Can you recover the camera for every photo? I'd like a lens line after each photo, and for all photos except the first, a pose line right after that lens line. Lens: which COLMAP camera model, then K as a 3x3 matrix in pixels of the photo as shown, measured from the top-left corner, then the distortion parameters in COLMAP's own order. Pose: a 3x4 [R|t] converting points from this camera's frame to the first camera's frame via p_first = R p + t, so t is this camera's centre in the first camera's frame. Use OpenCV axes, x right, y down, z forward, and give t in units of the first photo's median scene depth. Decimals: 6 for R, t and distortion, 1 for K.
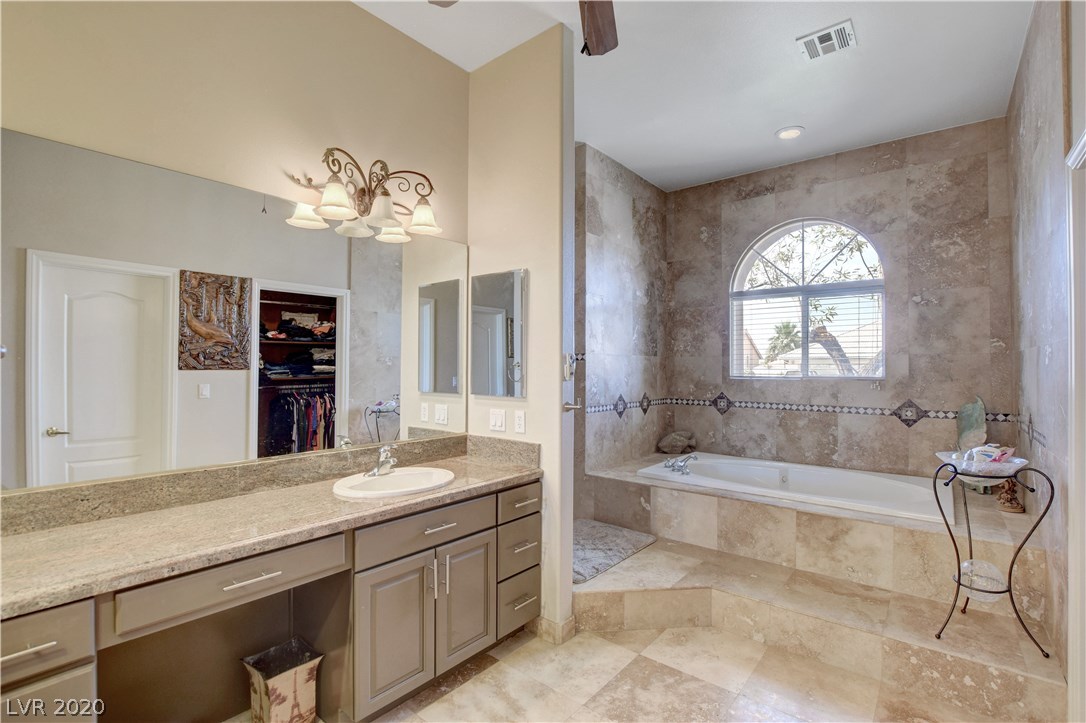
lens RADIAL K [[491.5, 0, 543.4], [0, 491.5, 362.6], [0, 0, 1]] dist [-0.014660, -0.000144]
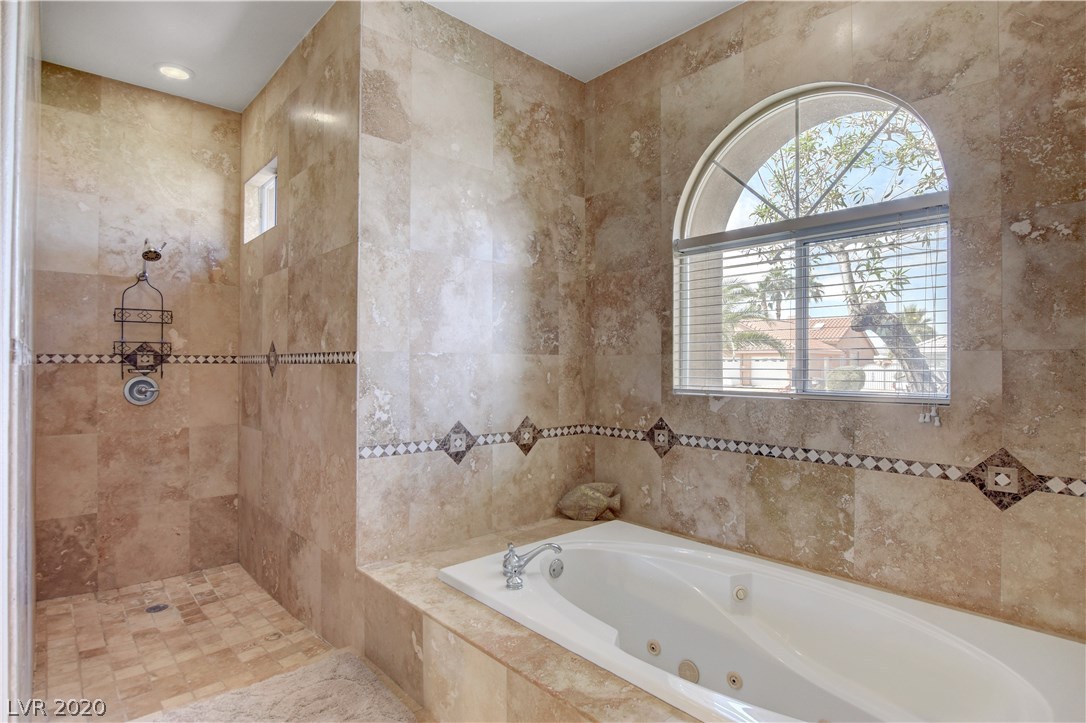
lens RADIAL K [[551.3, 0, 542.5], [0, 551.3, 362.1], [0, 0, 1]] dist [-0.016971, 0.002320]
pose [[0.989470, -0.001398, -0.144732, 0.343371], [0.002047, 0.999989, 0.004336, -0.007624], [0.144724, -0.004586, 0.989461, 0.373687]]
